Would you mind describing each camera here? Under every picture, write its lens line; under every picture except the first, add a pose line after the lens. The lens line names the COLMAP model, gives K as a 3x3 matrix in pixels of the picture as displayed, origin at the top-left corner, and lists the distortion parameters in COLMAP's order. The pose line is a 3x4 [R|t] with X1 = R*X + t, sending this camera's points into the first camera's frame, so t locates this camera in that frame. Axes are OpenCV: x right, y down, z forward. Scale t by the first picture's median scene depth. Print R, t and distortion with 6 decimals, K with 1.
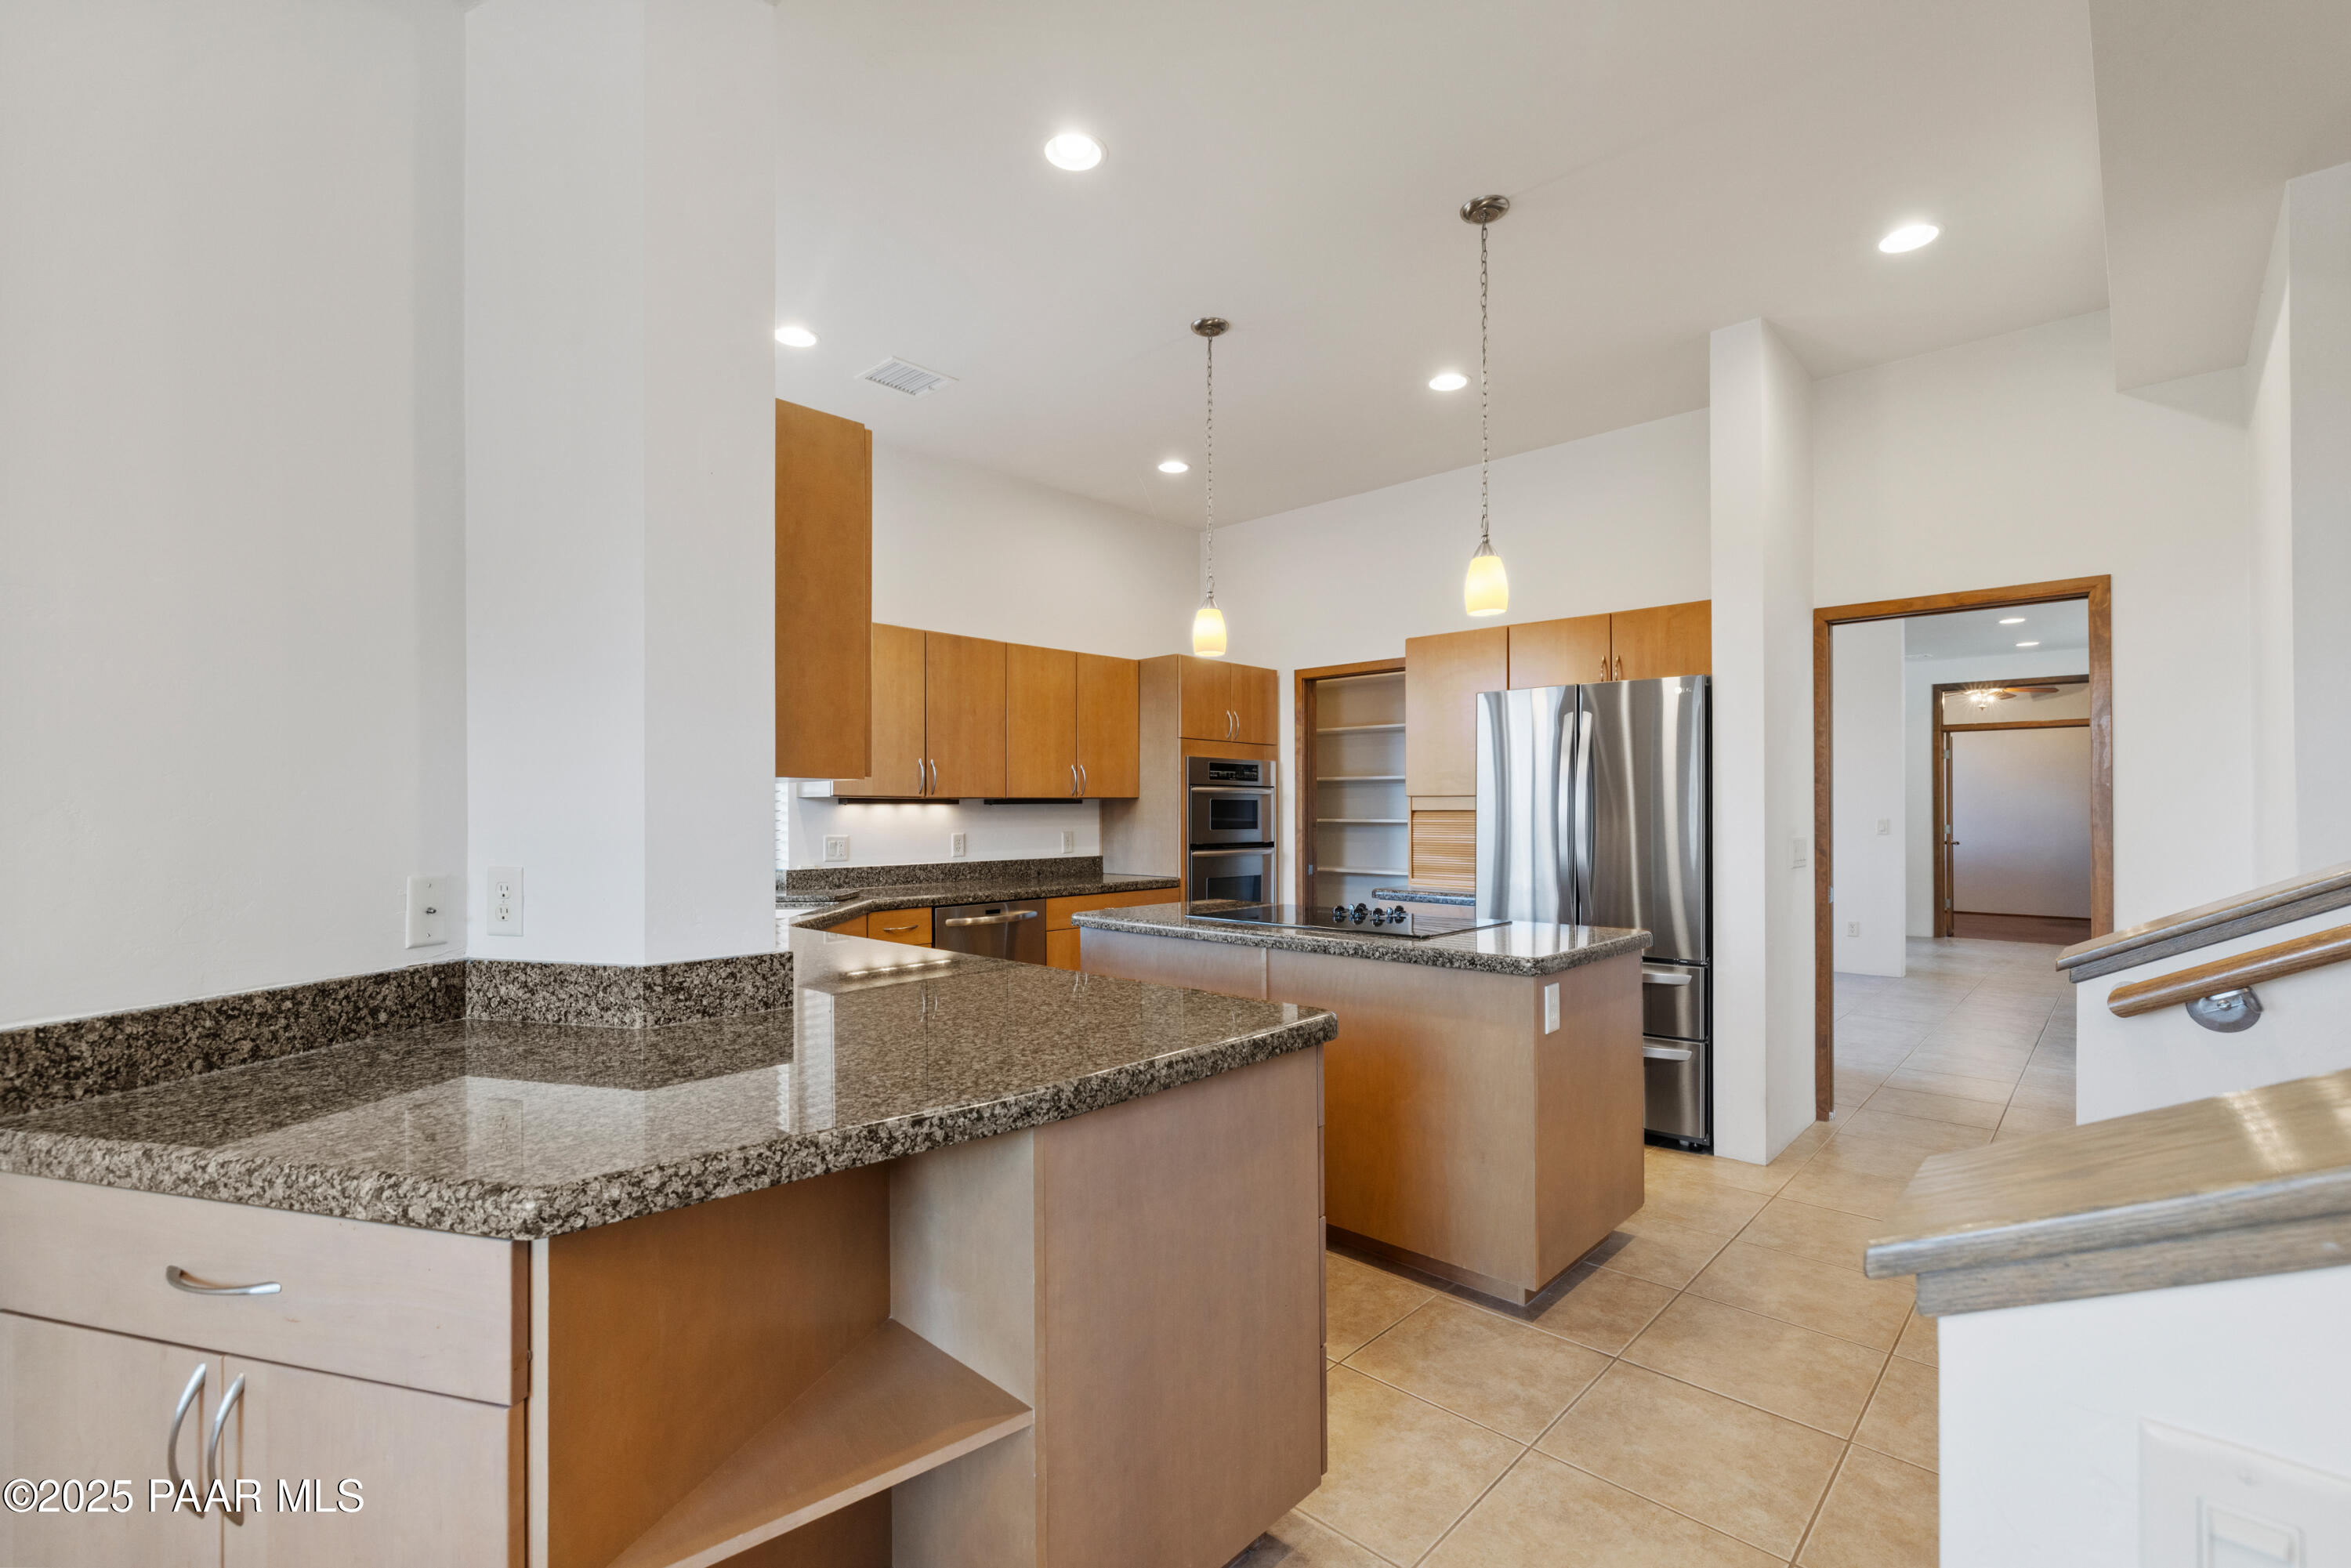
lens RADIAL K [[1019.1, 0, 1177.6], [0, 1019.1, 799.5], [0, 0, 1]] dist [-0.004278, 0.001937]
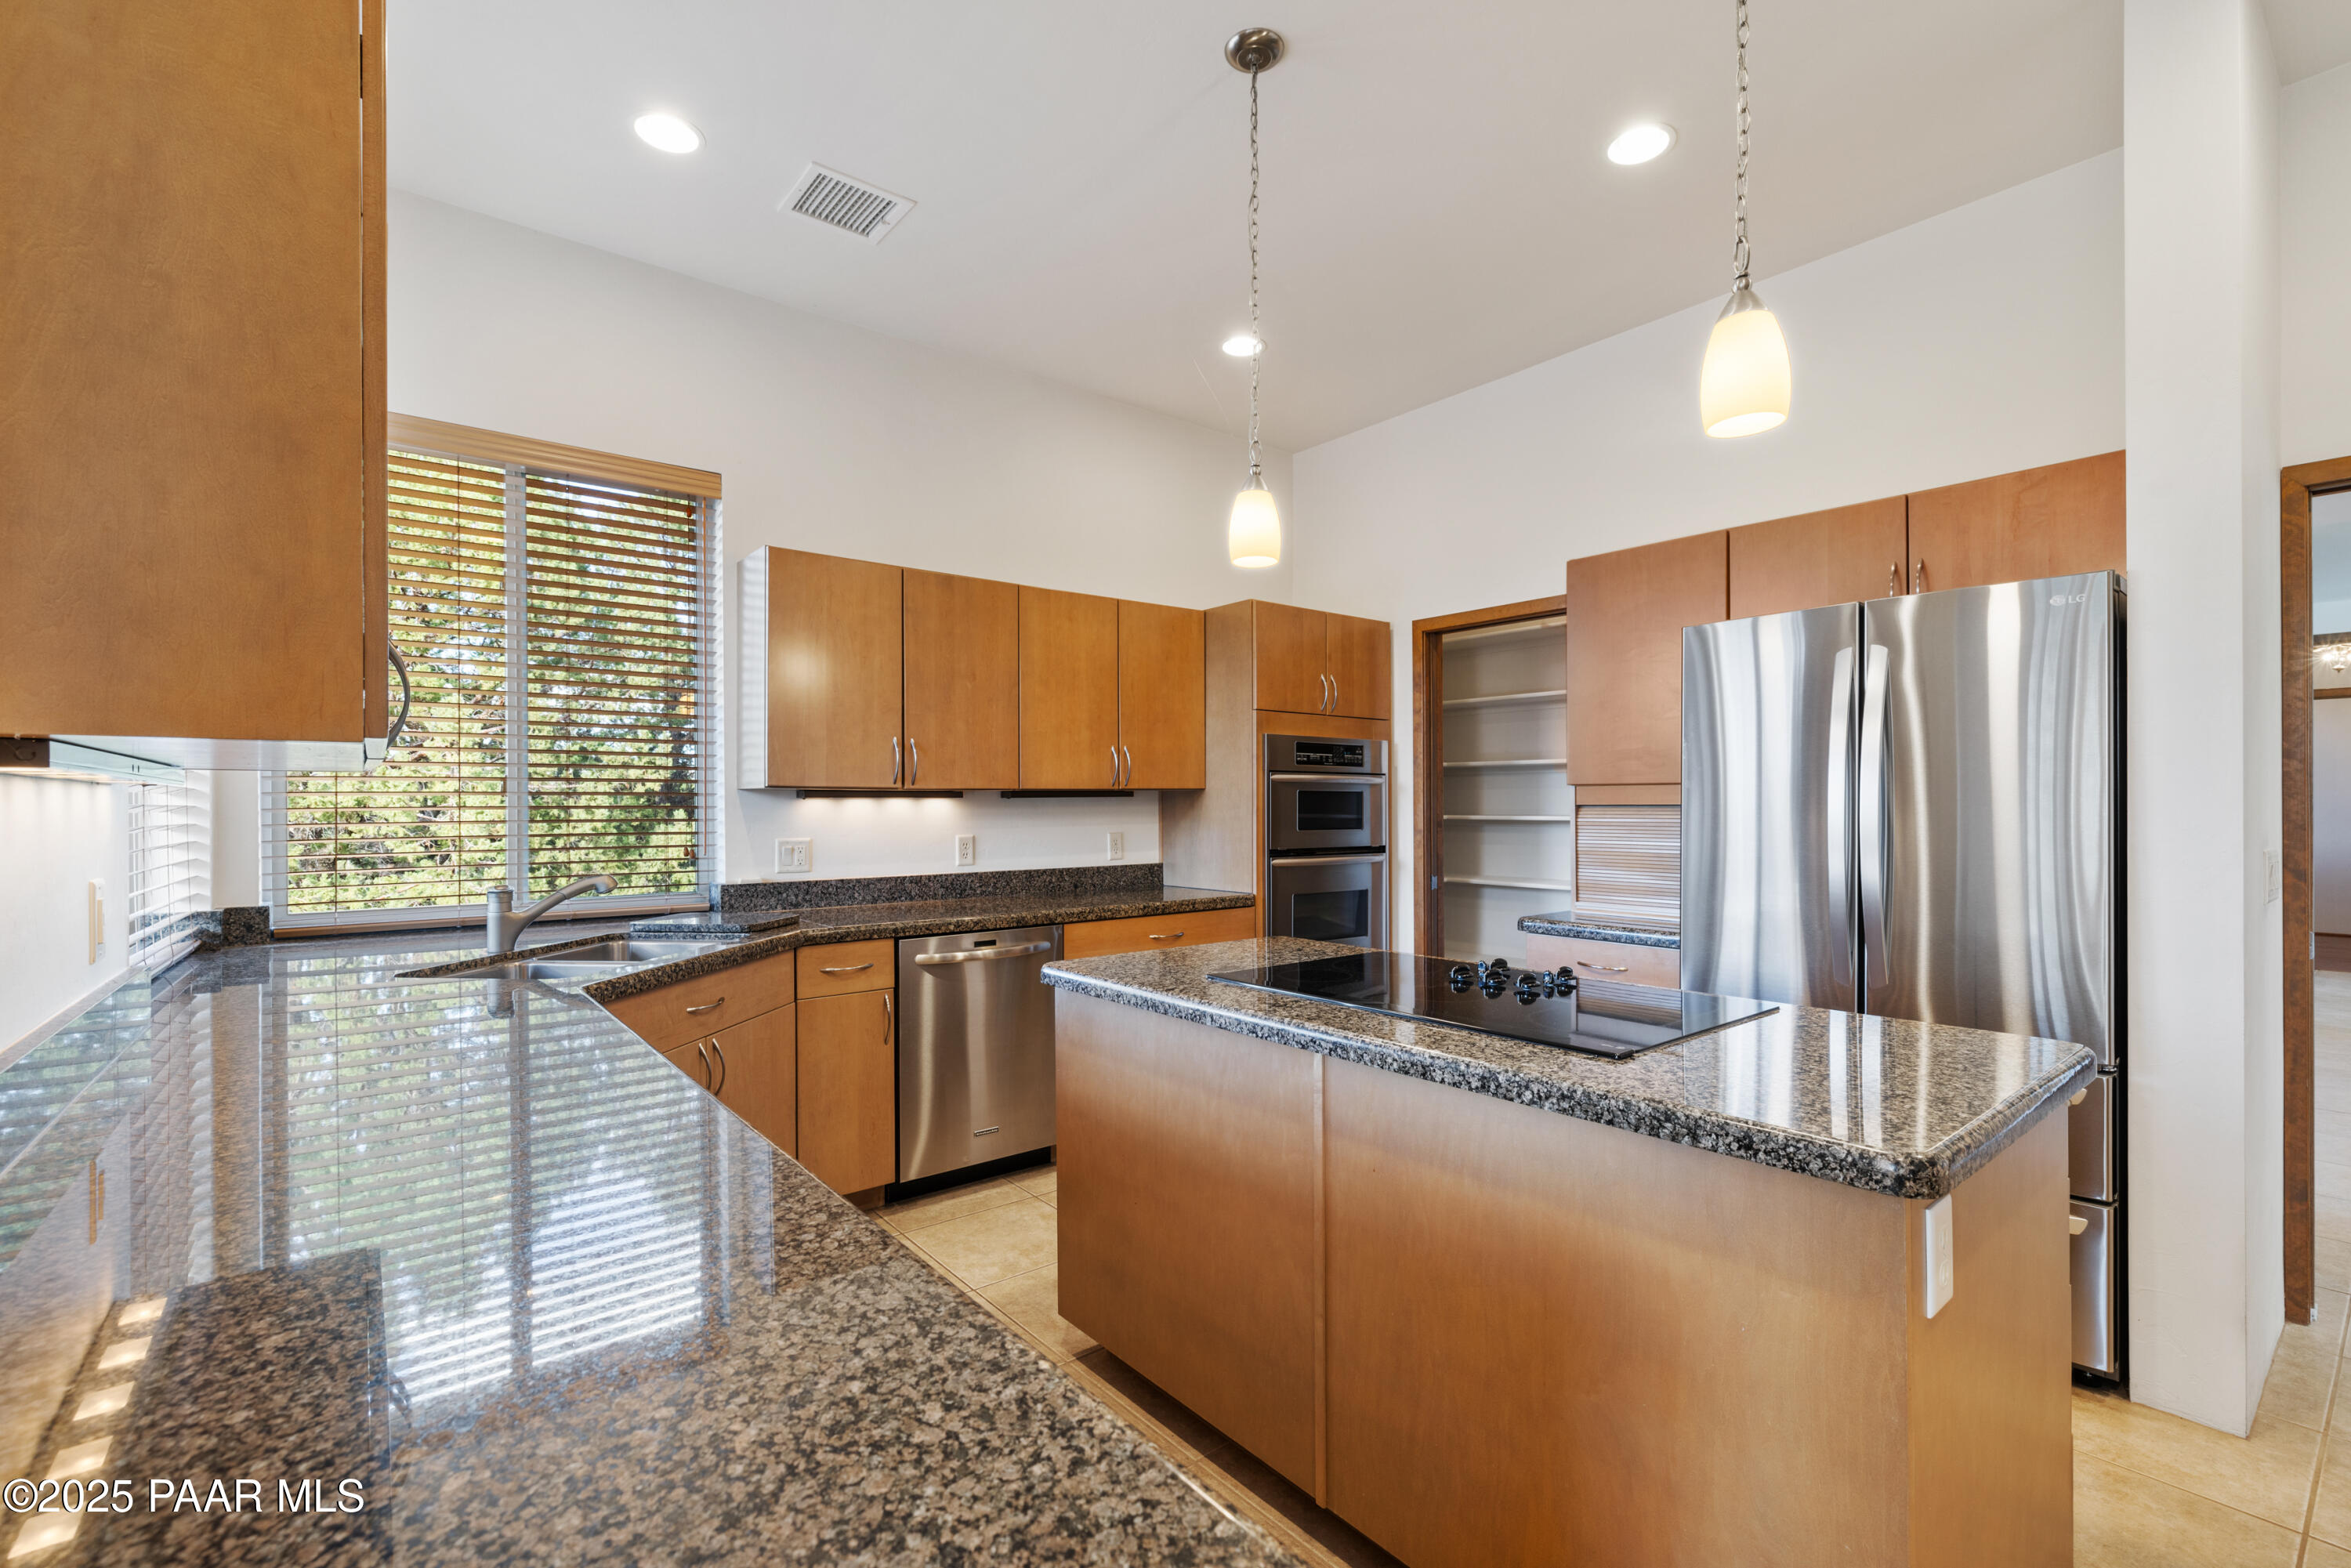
lens RADIAL K [[1019.1, 0, 1176.0], [0, 1019.1, 800.5], [0, 0, 1]] dist [-0.004278, 0.001937]
pose [[0.990813, -0.002186, -0.135224, 0.048267], [0.003118, 0.999973, 0.006679, 0.002089], [0.135206, -0.007039, 0.990793, 0.251521]]
